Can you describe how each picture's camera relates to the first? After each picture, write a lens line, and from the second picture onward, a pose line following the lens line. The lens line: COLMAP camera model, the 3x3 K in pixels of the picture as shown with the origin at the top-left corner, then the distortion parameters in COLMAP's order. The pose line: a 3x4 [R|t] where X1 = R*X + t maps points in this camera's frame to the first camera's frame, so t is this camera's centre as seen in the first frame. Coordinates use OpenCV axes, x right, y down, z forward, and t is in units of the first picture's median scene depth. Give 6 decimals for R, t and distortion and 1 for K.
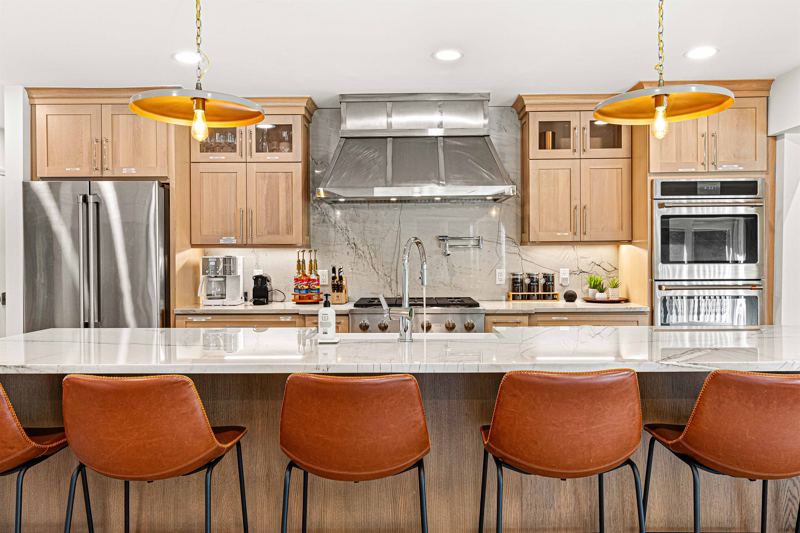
lens RADIAL K [[576.0, 0, 405.3], [0, 576.0, 262.6], [0, 0, 1]] dist [0.014770, -0.020575]
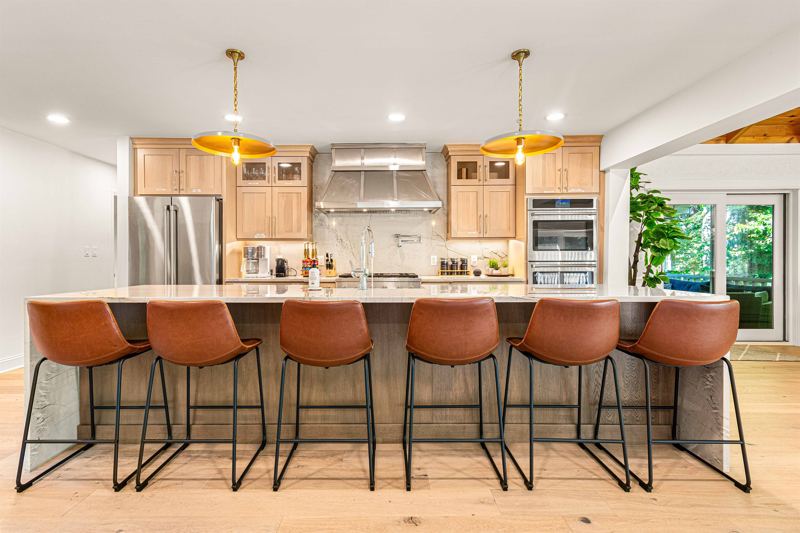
lens RADIAL K [[378.0, 0, 388.0], [0, 378.0, 262.0], [0, 0, 1]] dist [0.005414, 0.001522]
pose [[0.999965, 0.004052, 0.007322, 0.037403], [-0.004027, 0.999986, -0.003488, 0.037635], [-0.007336, 0.003458, 0.999967, -0.037265]]
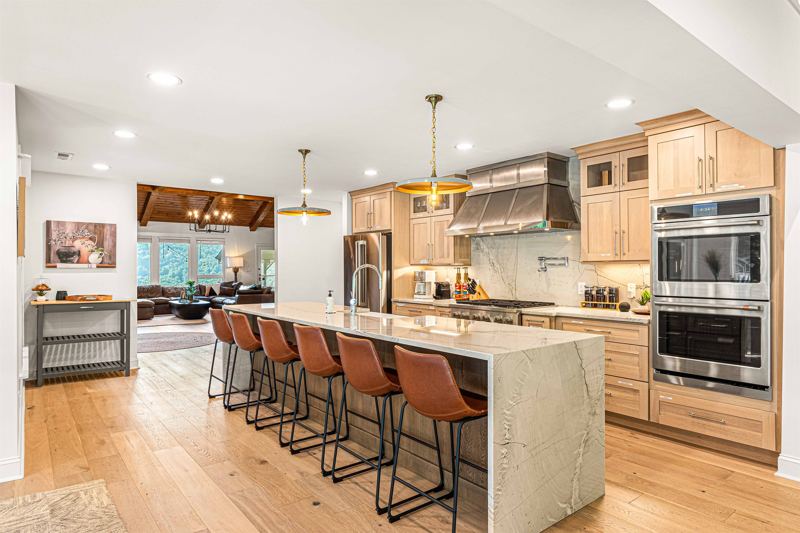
lens RADIAL K [[474.6, 0, 399.1], [0, 474.6, 268.0], [0, 0, 1]] dist [-0.008964, -0.000385]
pose [[0.632477, 0.003159, -0.774573, 0.824613], [-0.008609, 0.999959, -0.002952, -0.016374], [0.774531, 0.008536, 0.632478, 0.034518]]
